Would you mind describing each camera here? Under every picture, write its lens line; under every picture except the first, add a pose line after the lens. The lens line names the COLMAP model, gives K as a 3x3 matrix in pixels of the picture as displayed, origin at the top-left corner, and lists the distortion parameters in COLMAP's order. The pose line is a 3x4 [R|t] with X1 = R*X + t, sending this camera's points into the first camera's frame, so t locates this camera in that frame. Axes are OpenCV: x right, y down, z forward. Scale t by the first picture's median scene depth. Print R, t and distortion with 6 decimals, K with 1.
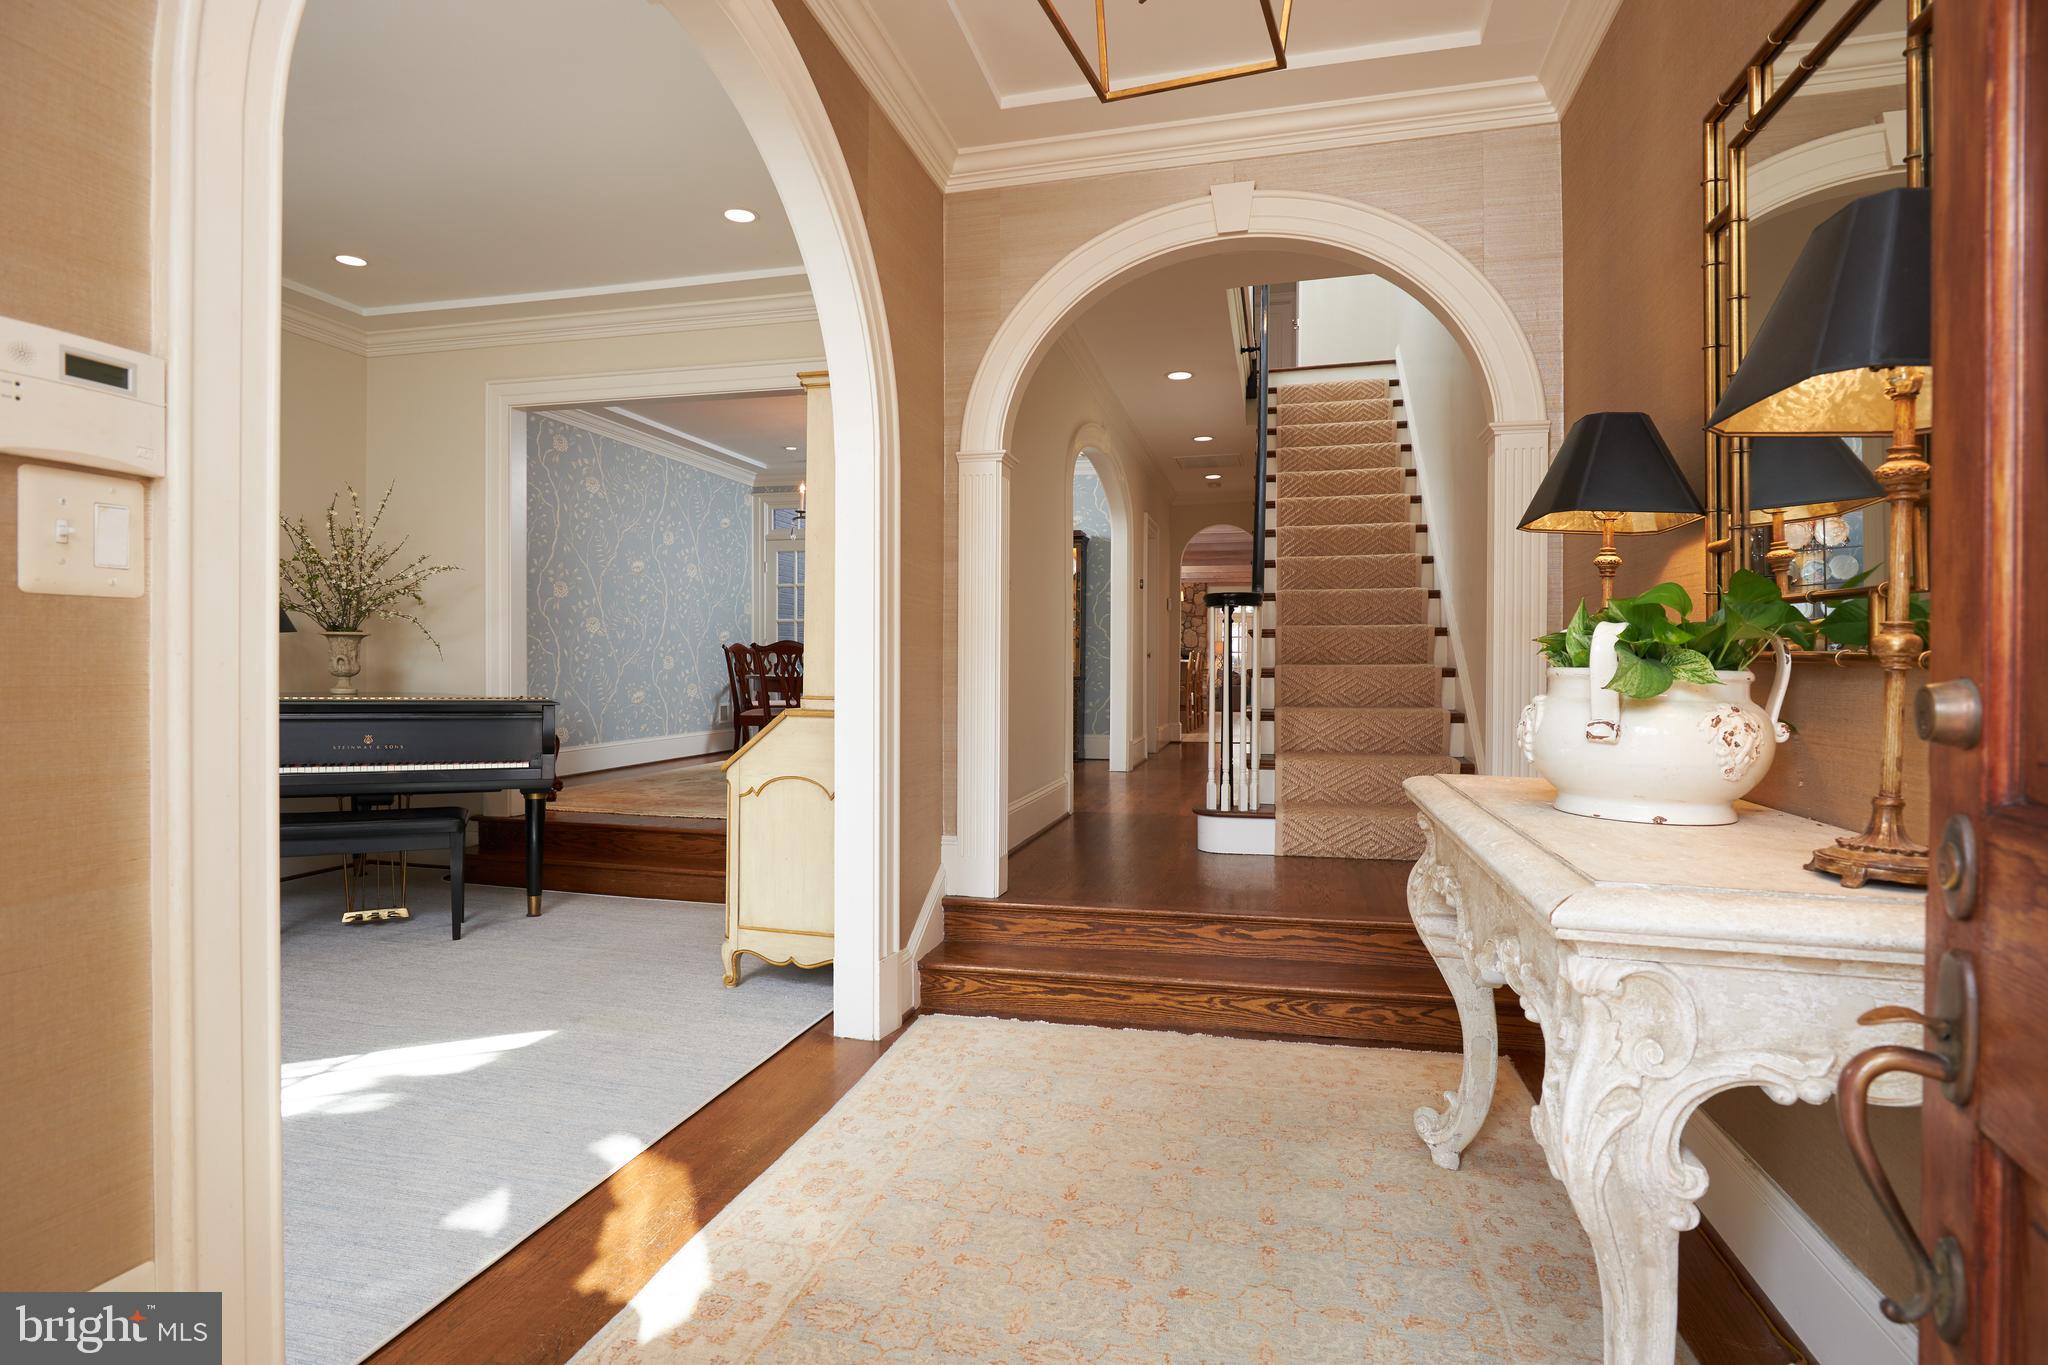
lens RADIAL K [[1033.7, 0, 1022.9], [0, 1033.7, 670.8], [0, 0, 1]] dist [-0.022465, 0.000681]
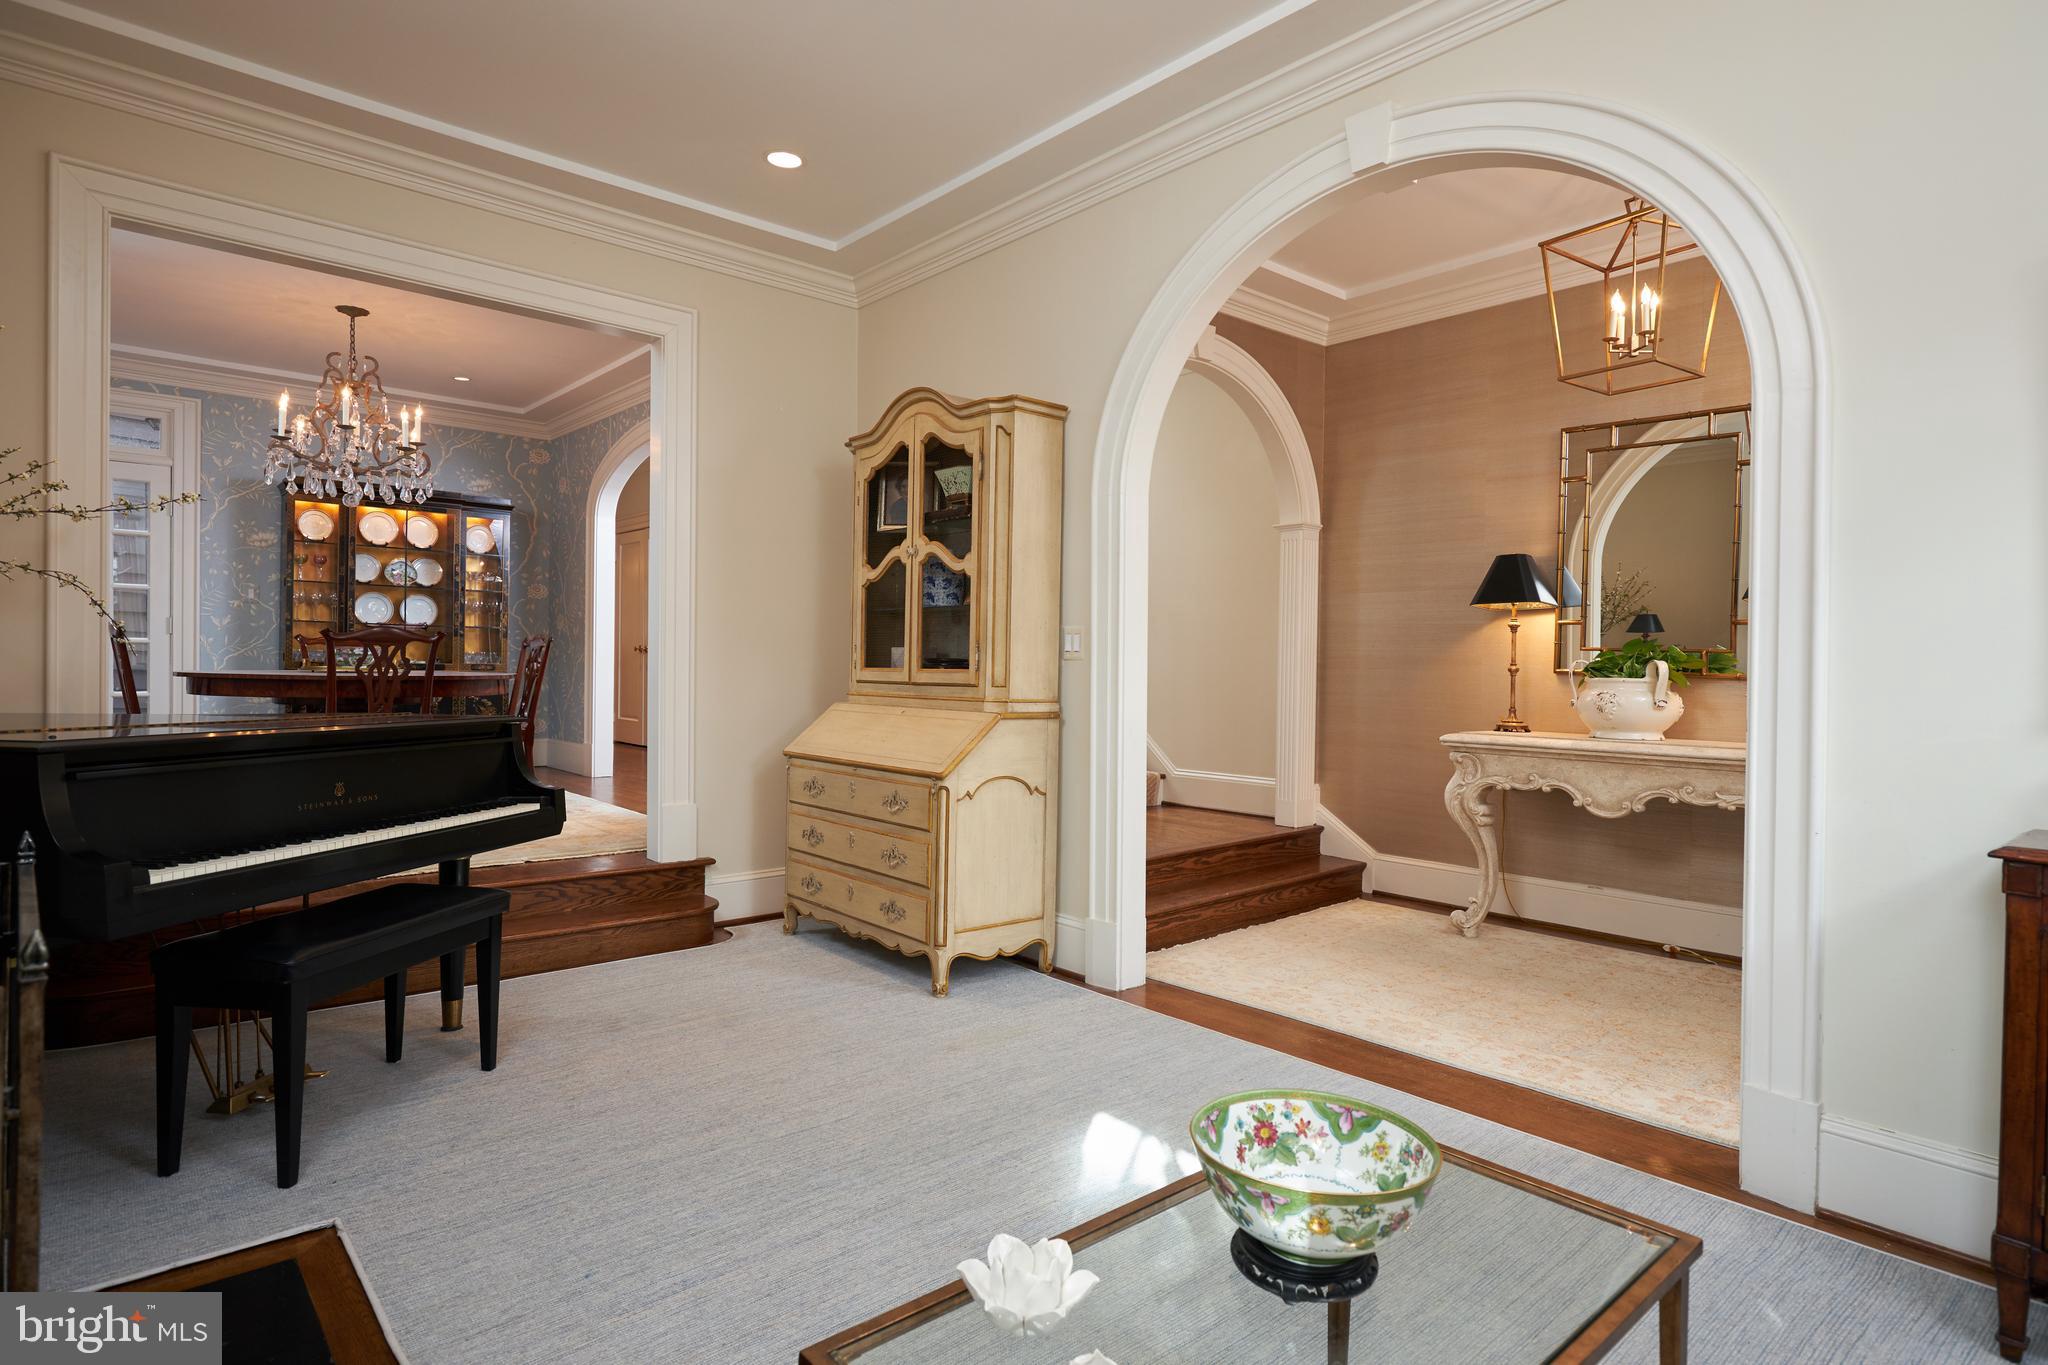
lens RADIAL K [[1082.5, 0, 1024.0], [0, 1082.5, 674.7], [0, 0, 1]] dist [-0.024051, 0.000252]
pose [[0.571488, -0.005189, 0.820594, -1.366696], [-0.006053, 0.999926, 0.010539, -0.015456], [-0.820588, -0.010990, 0.571414, 0.436095]]
